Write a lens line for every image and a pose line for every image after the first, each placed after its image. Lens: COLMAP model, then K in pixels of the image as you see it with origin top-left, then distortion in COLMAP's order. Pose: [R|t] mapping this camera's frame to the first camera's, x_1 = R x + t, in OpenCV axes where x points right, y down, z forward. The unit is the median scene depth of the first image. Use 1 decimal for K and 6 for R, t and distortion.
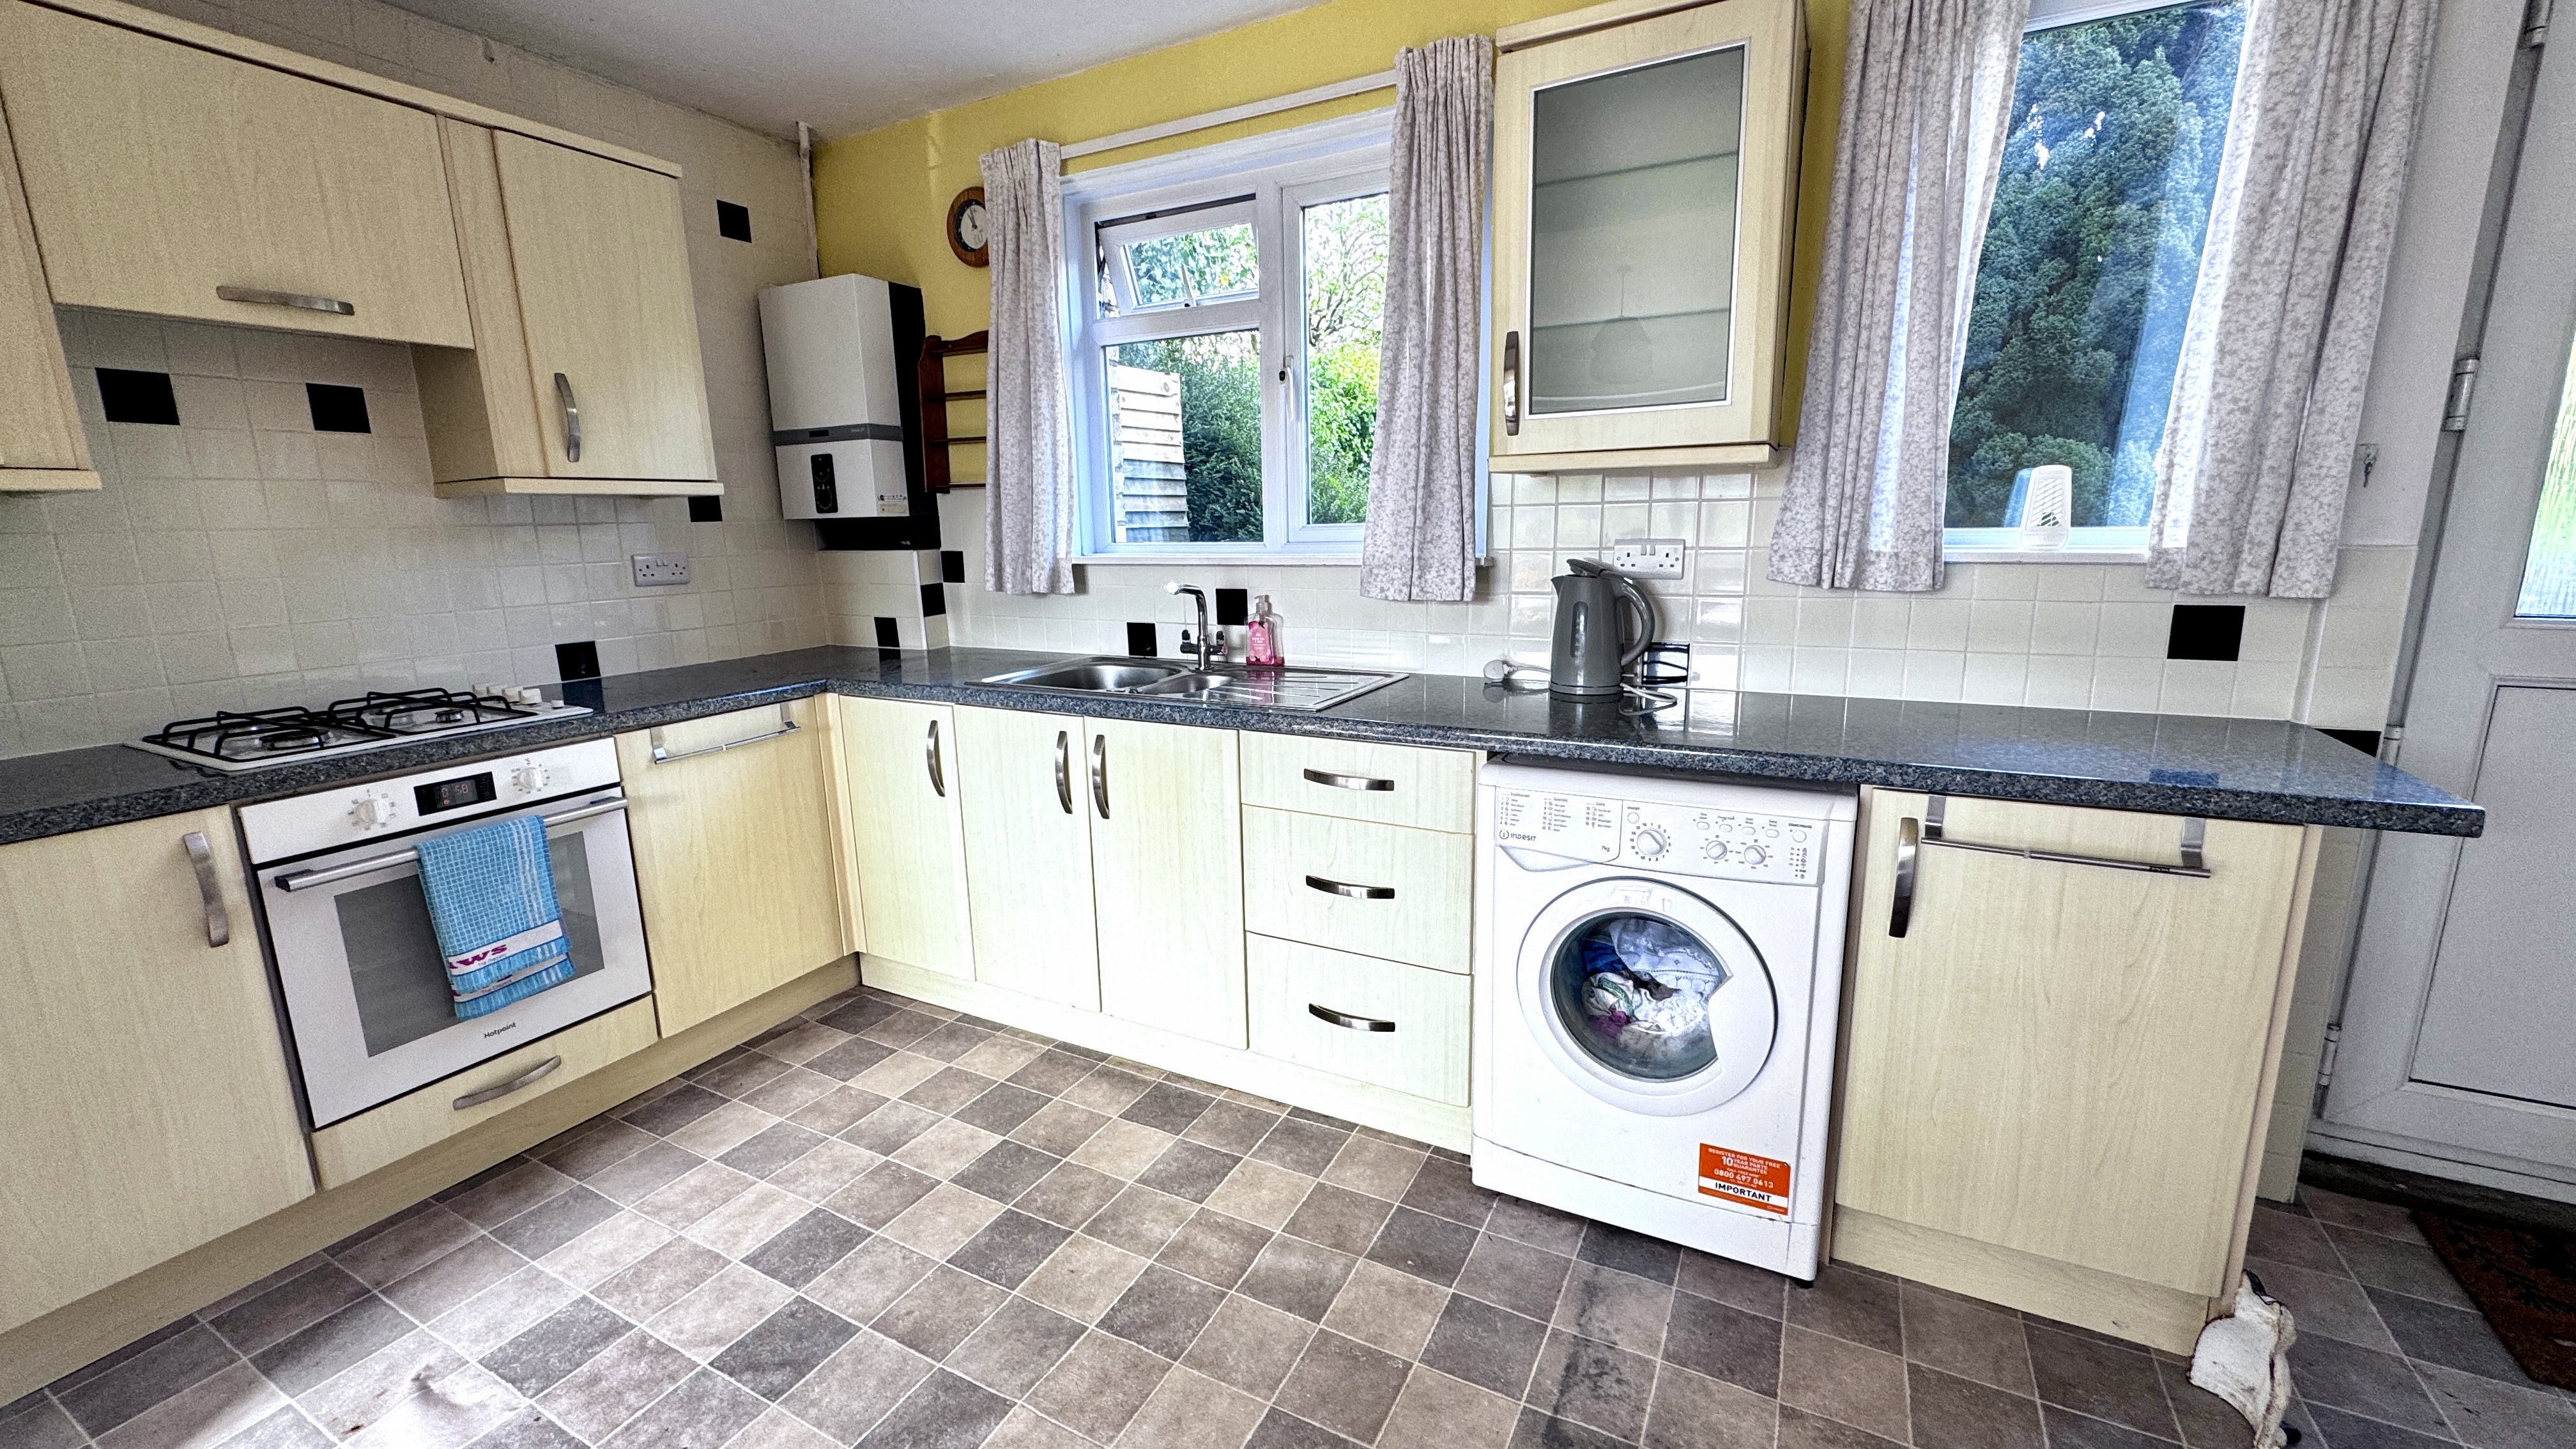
lens RADIAL K [[1030.3, 0, 1288.0], [0, 1030.3, 724.5], [0, 0, 1]] dist [-0.000675, -0.000198]
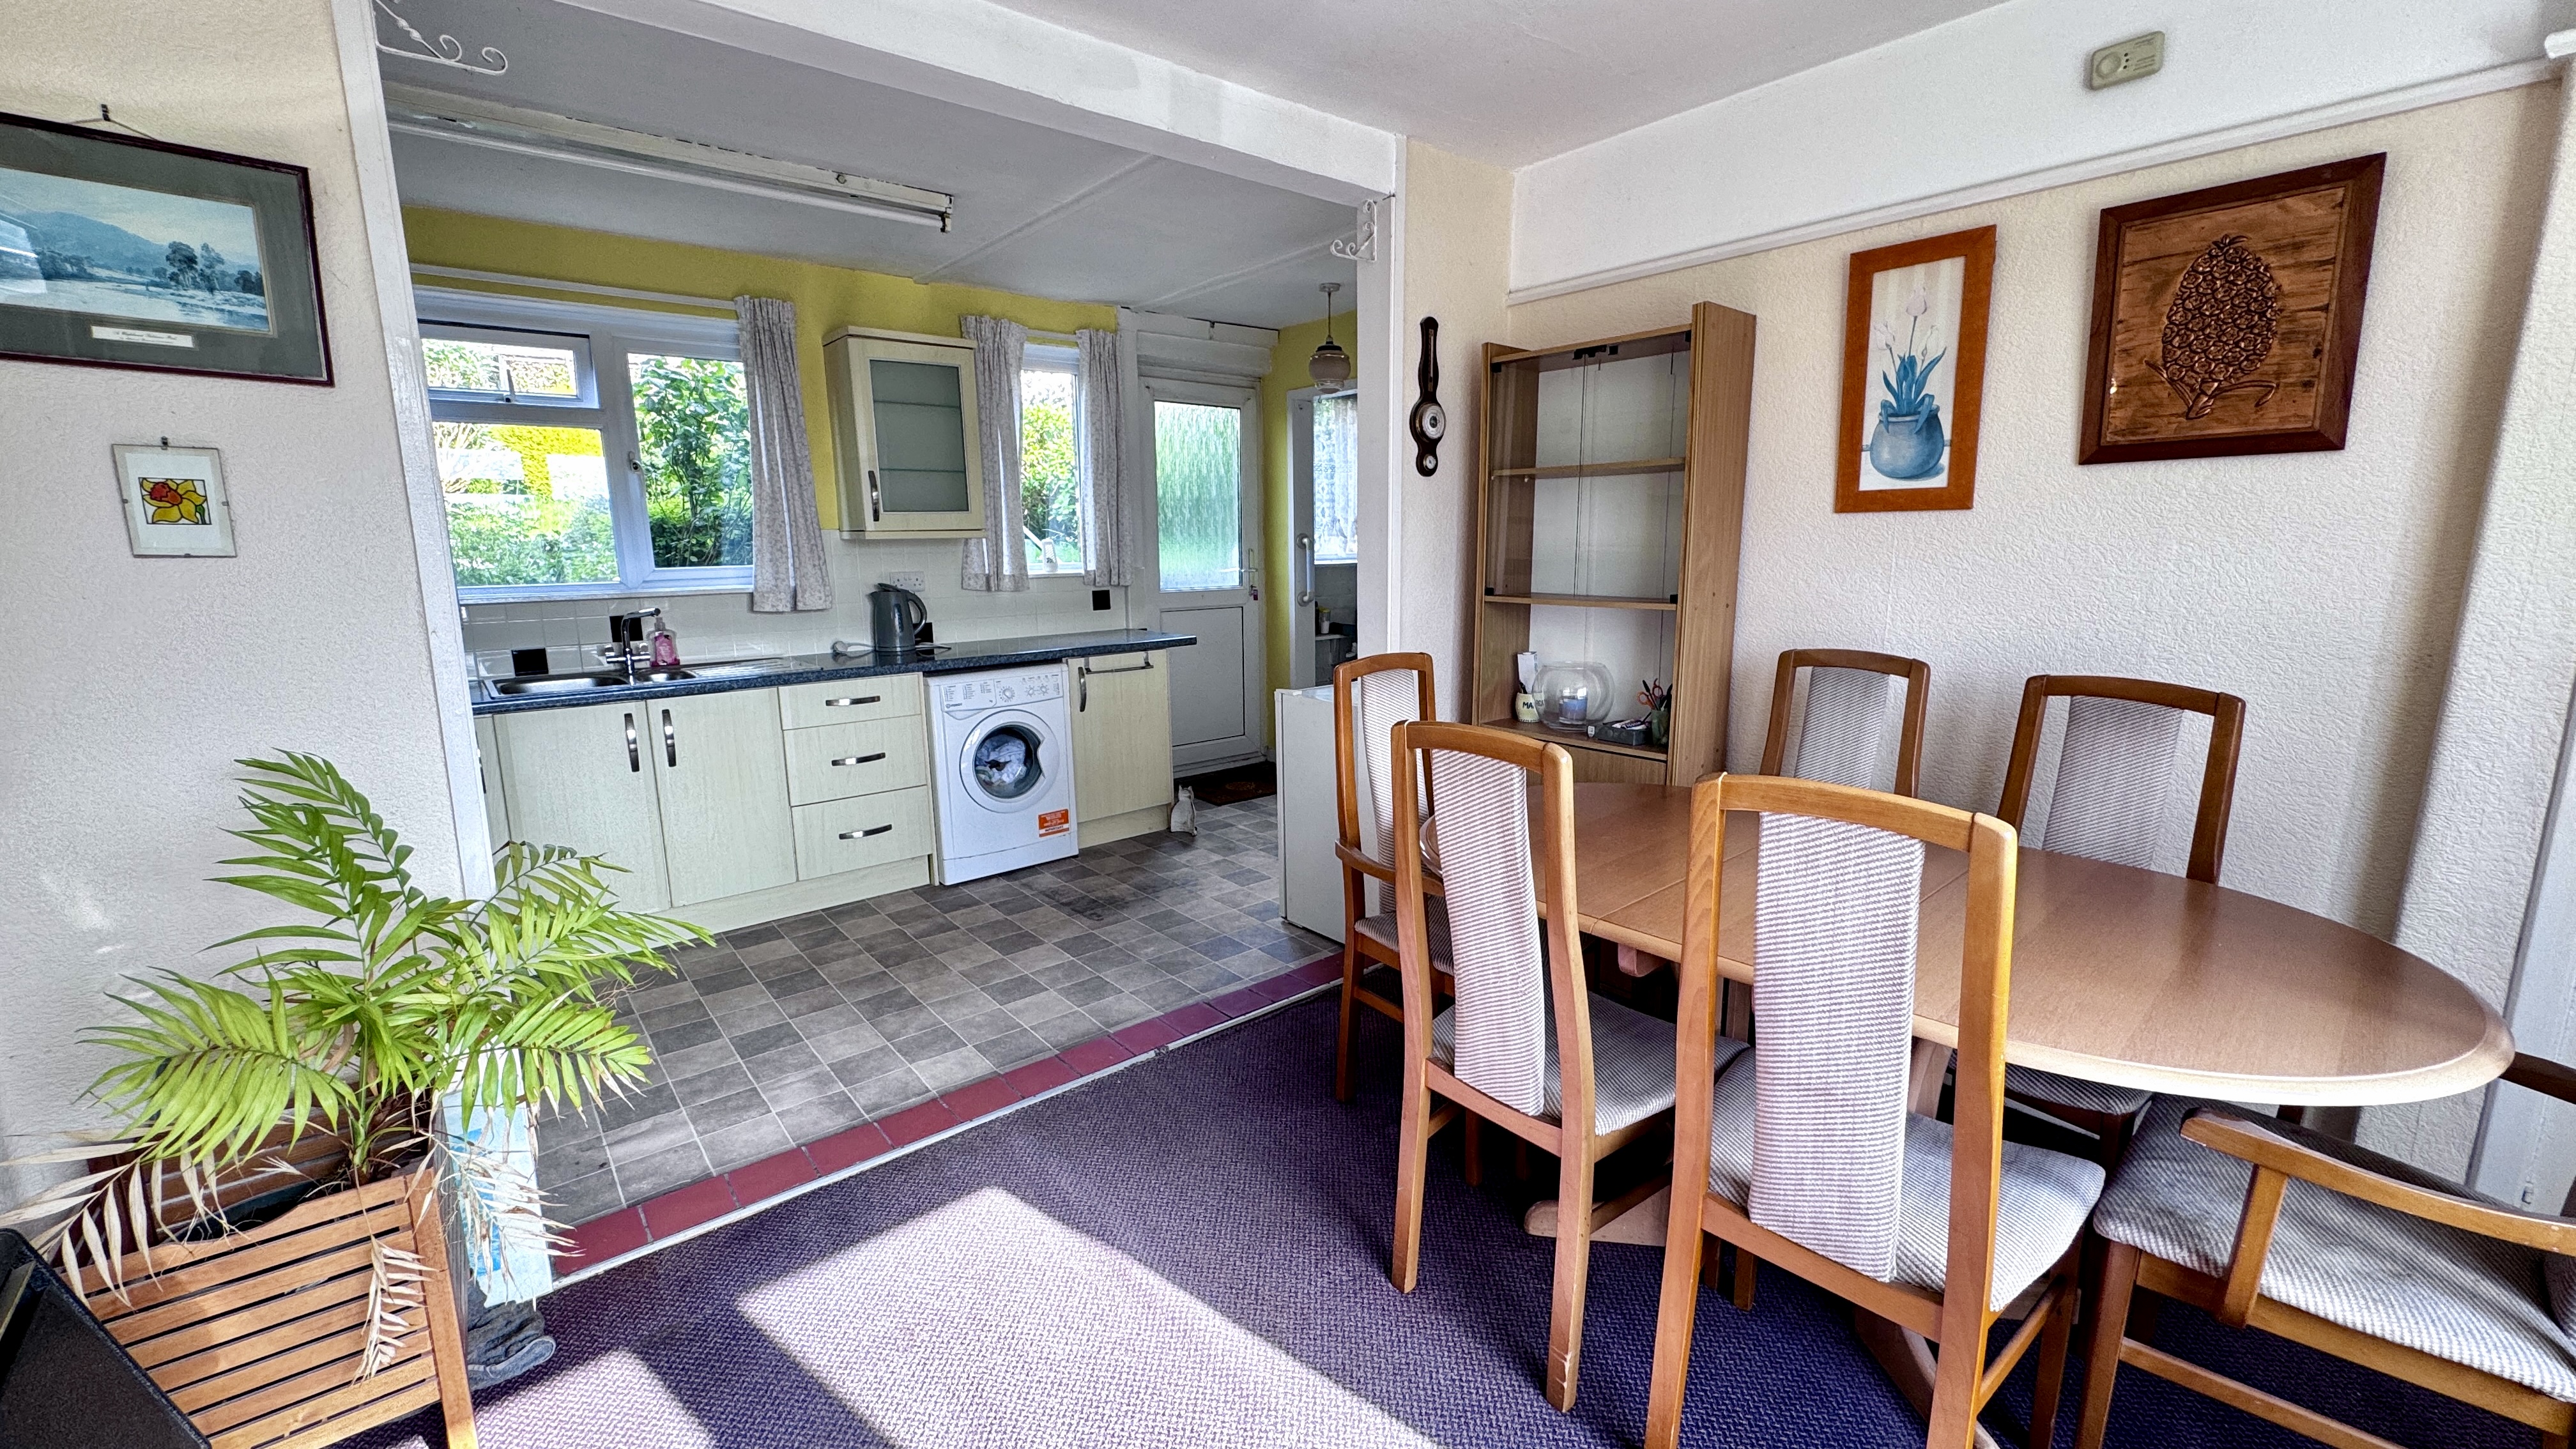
lens RADIAL K [[1030.3, 0, 1288.0], [0, 1030.3, 724.5], [0, 0, 1]] dist [-0.000675, -0.000198]
pose [[0.372940, -0.156059, 0.914637, -1.208284], [0.188391, 0.977957, 0.090048, 0.066987], [-0.908529, 0.138727, 0.394119, -0.405819]]
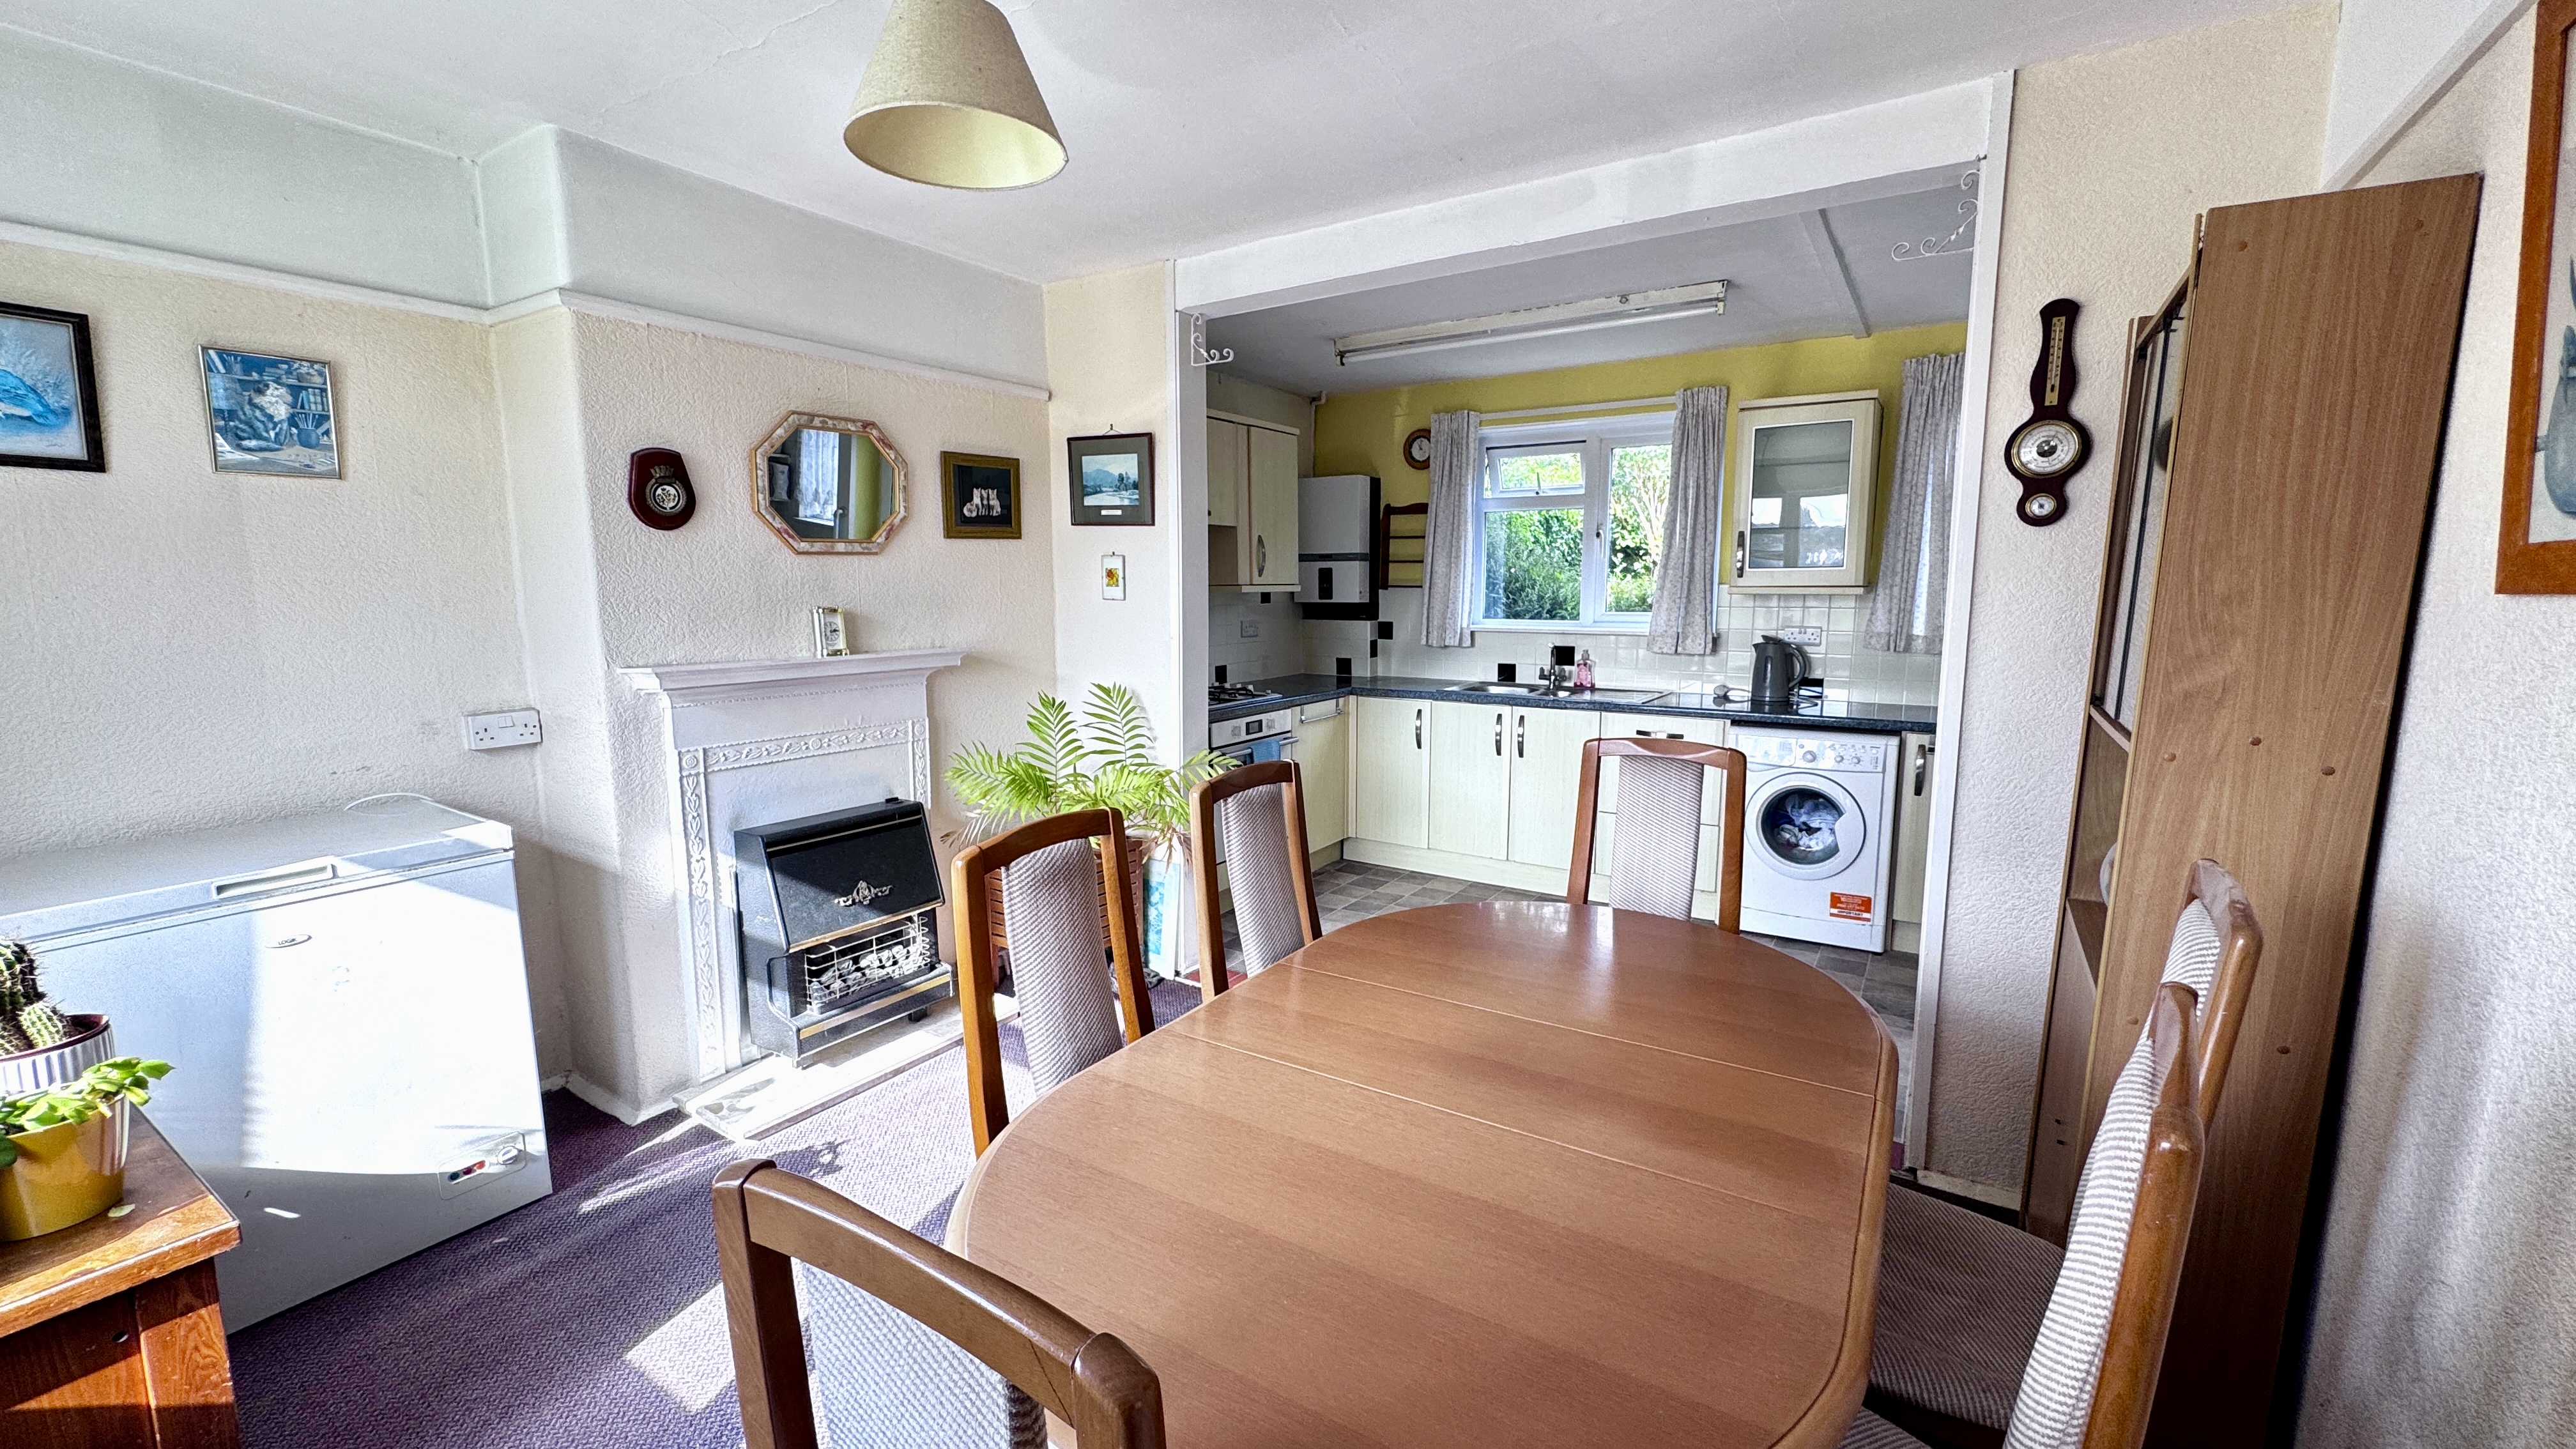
lens RADIAL K [[1030.3, 0, 1288.0], [0, 1030.3, 724.5], [0, 0, 1]] dist [-0.000675, -0.000198]
pose [[0.995929, 0.030265, -0.084914, -0.466994], [-0.035361, 0.997622, -0.059158, 0.164185], [0.082921, 0.061919, 0.994631, -1.057576]]
